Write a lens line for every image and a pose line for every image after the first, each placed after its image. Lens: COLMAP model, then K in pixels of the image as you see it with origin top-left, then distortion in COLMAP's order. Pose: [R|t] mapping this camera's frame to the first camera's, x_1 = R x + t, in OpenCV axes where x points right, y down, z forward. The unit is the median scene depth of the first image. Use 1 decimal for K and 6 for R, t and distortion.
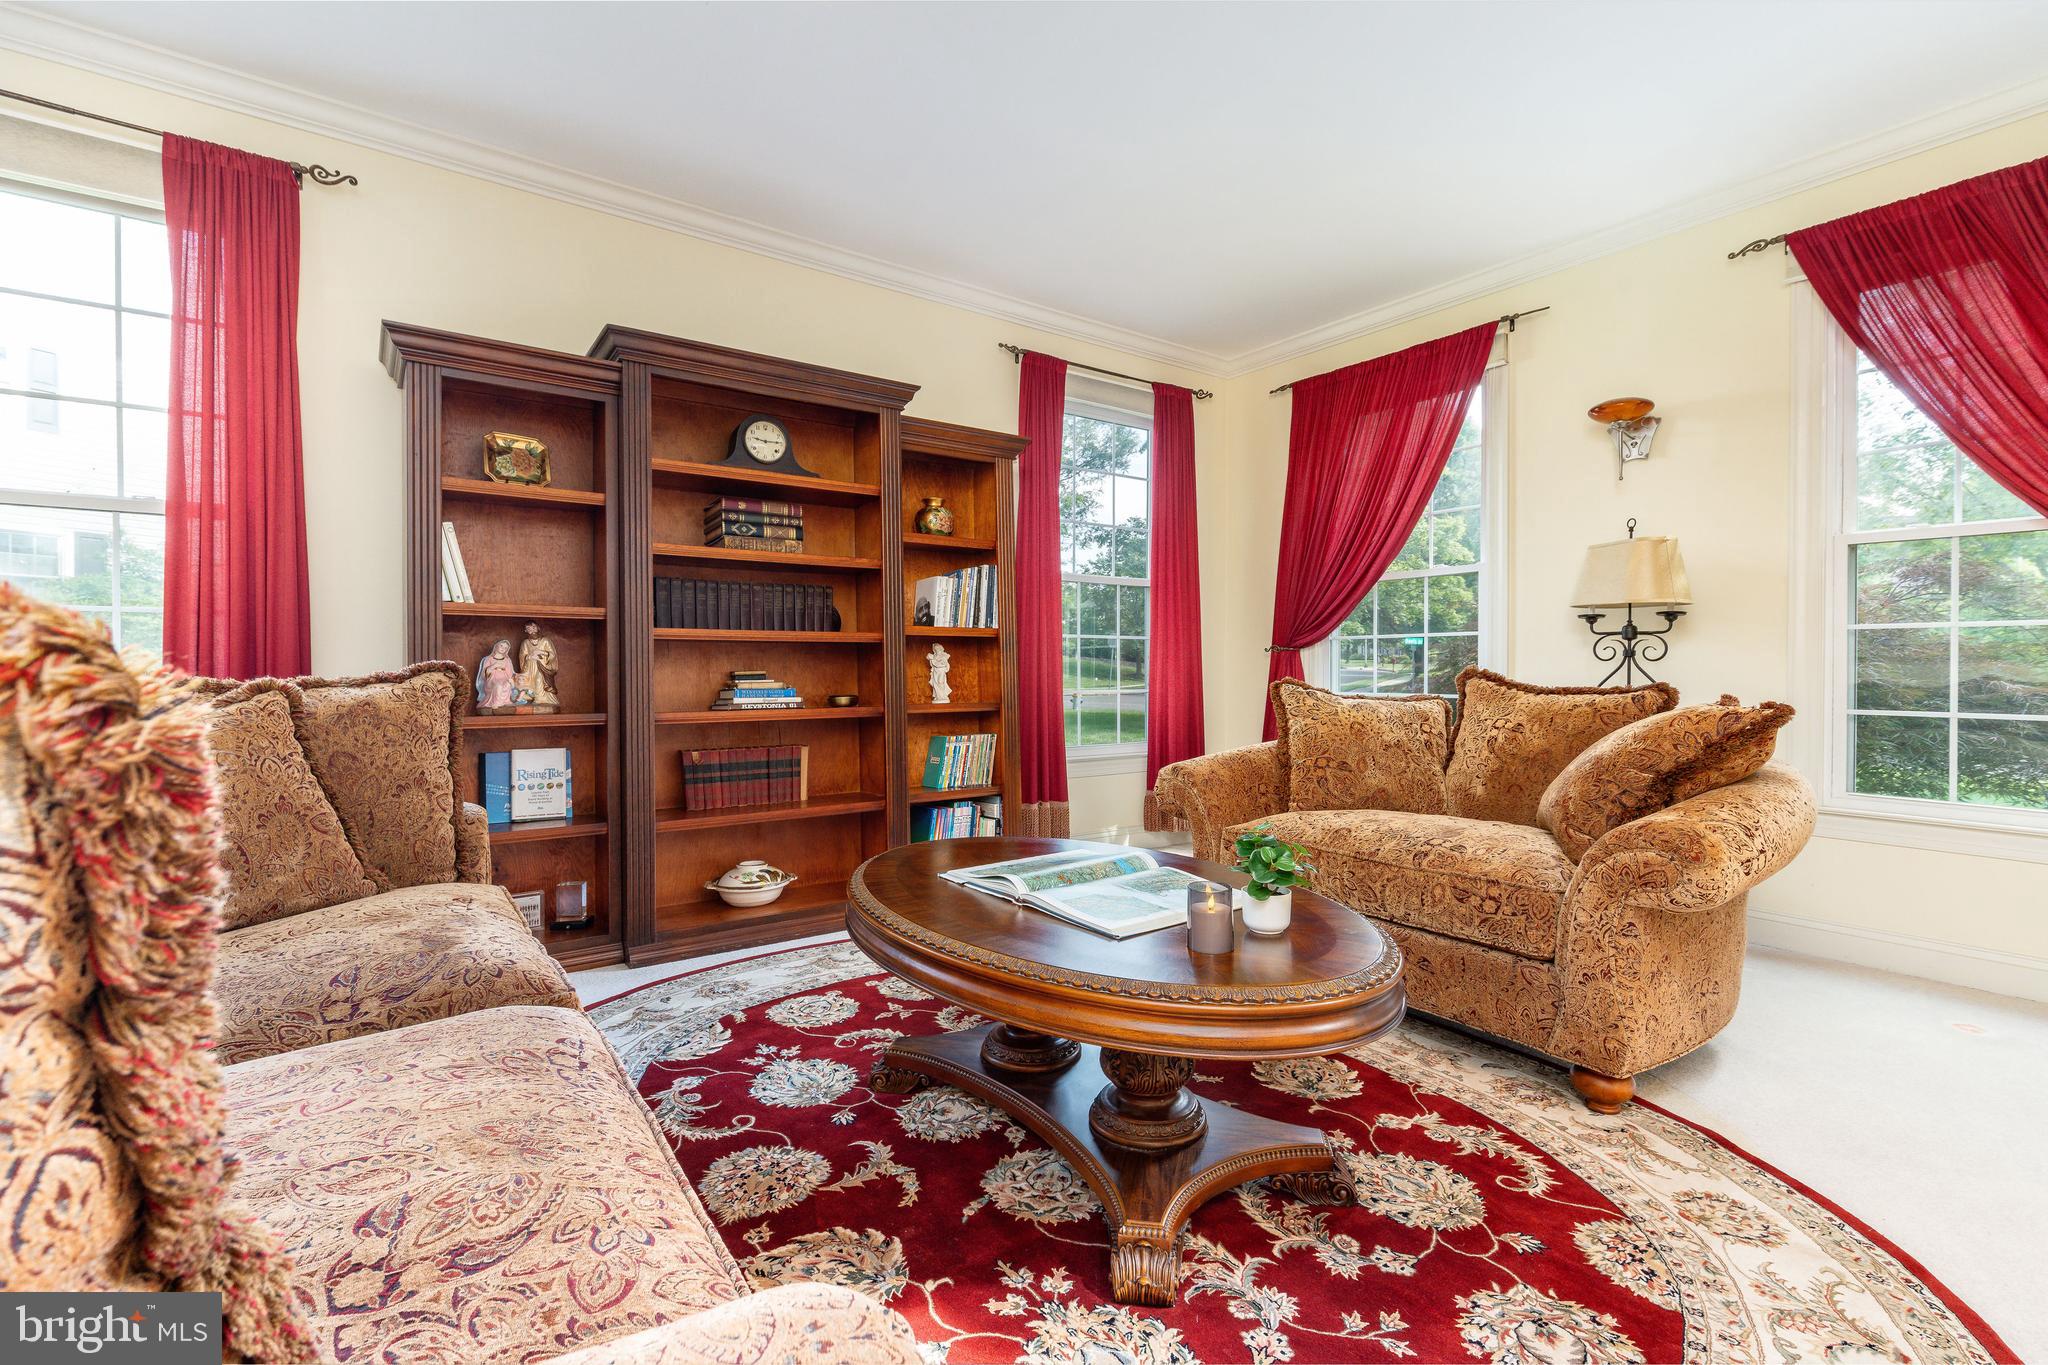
lens RADIAL K [[920.8, 0, 1025.2], [0, 920.8, 675.2], [0, 0, 1]] dist [0.003967, 0.000217]
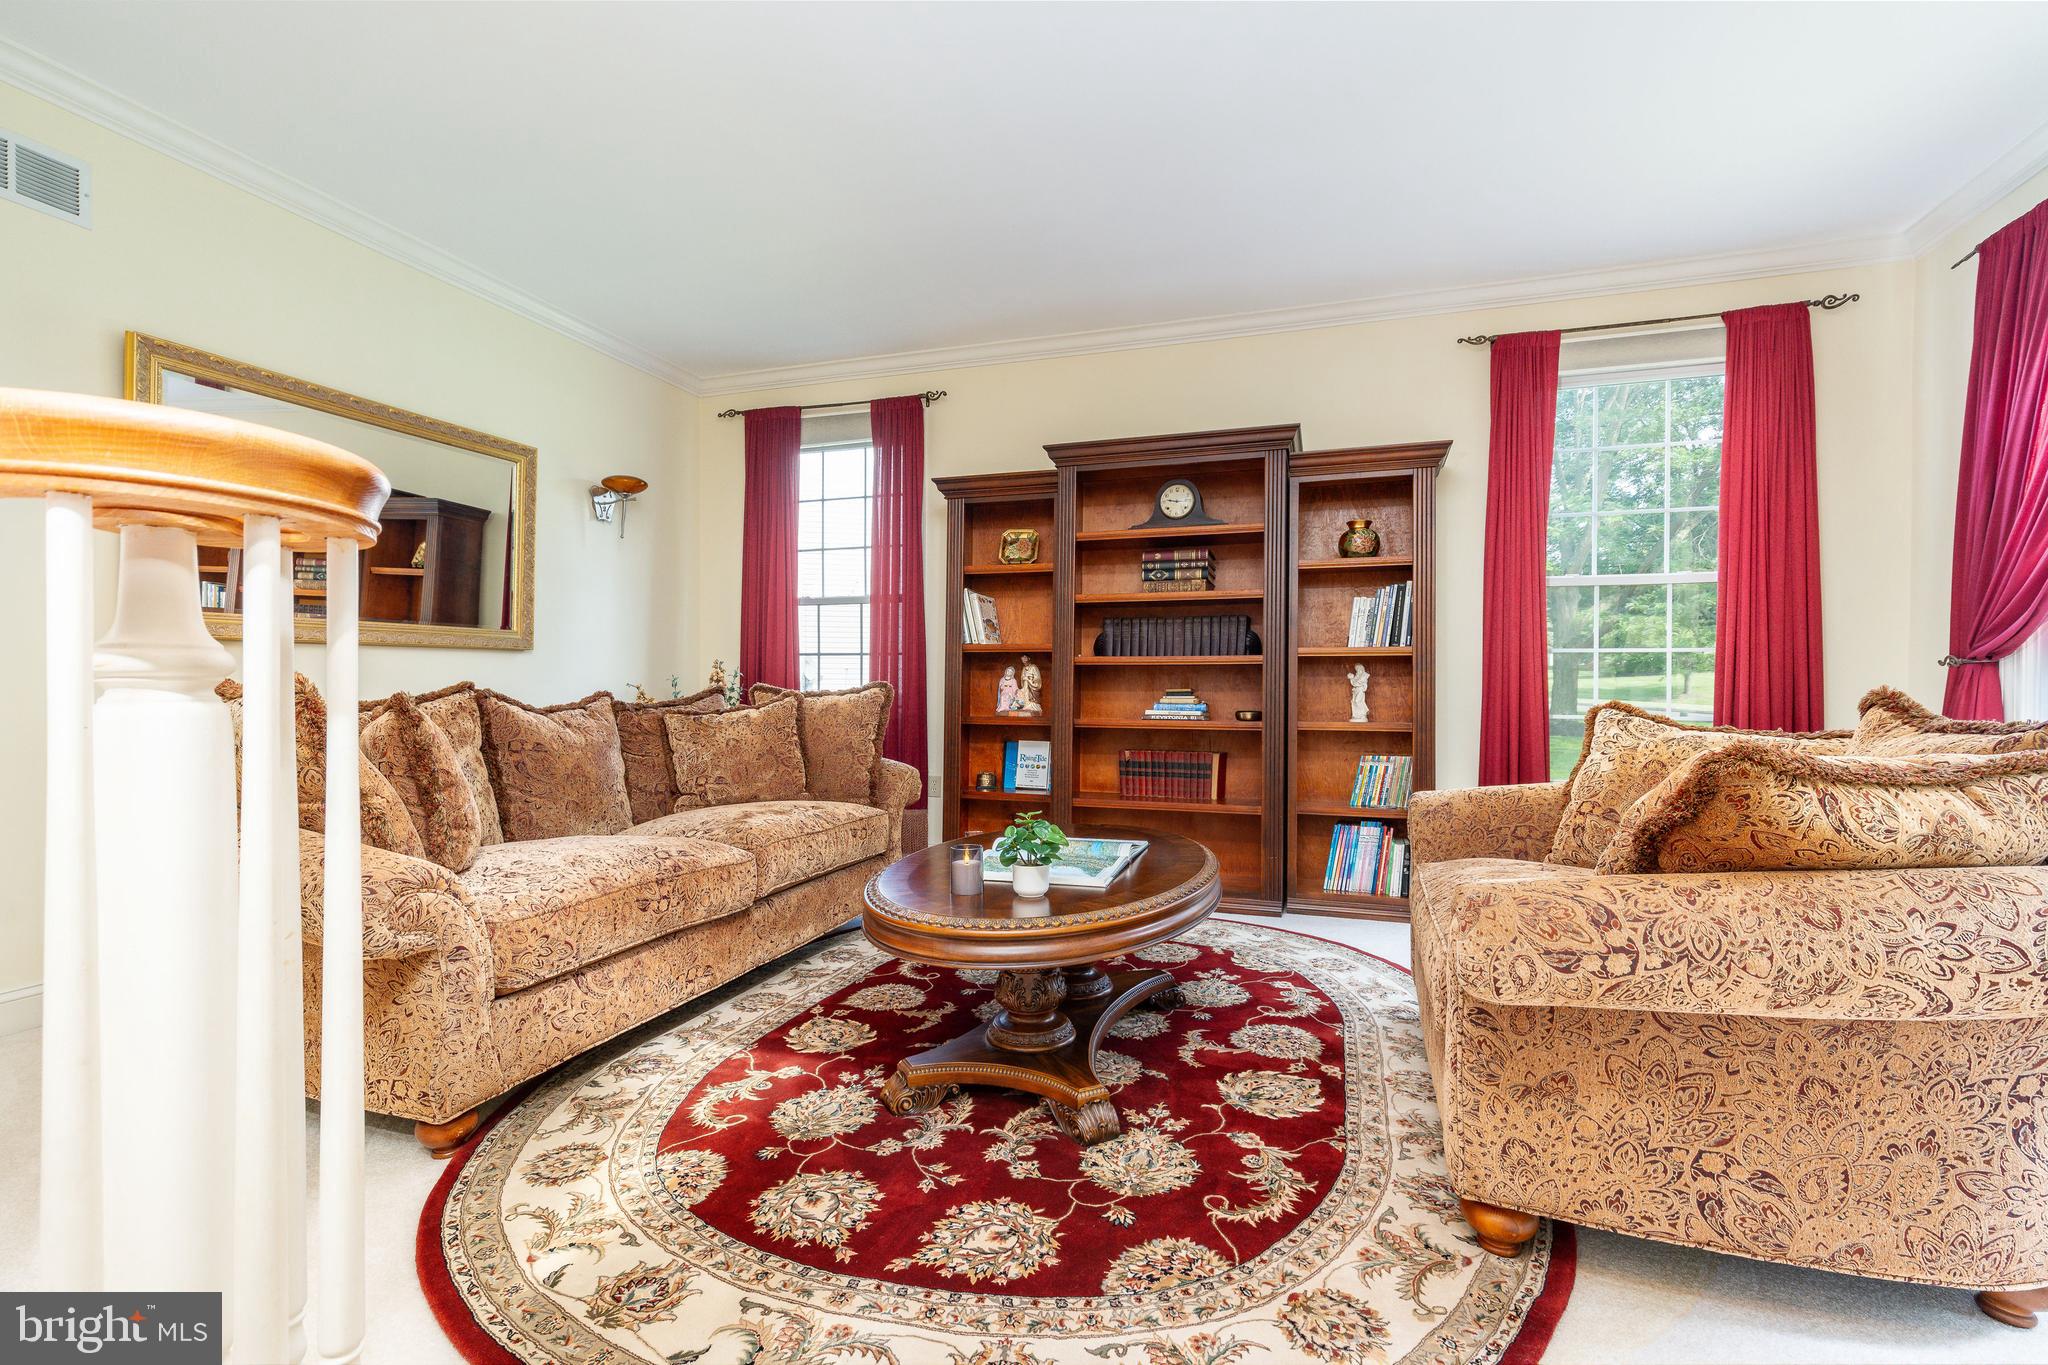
lens RADIAL K [[922.8, 0, 1019.9], [0, 922.8, 700.3], [0, 0, 1]] dist [0.000972, 0.000170]
pose [[0.581231, 0.015554, -0.813590, 0.787235], [-0.011110, 0.999876, 0.011179, -0.001272], [0.813663, 0.002542, 0.581331, 0.159531]]
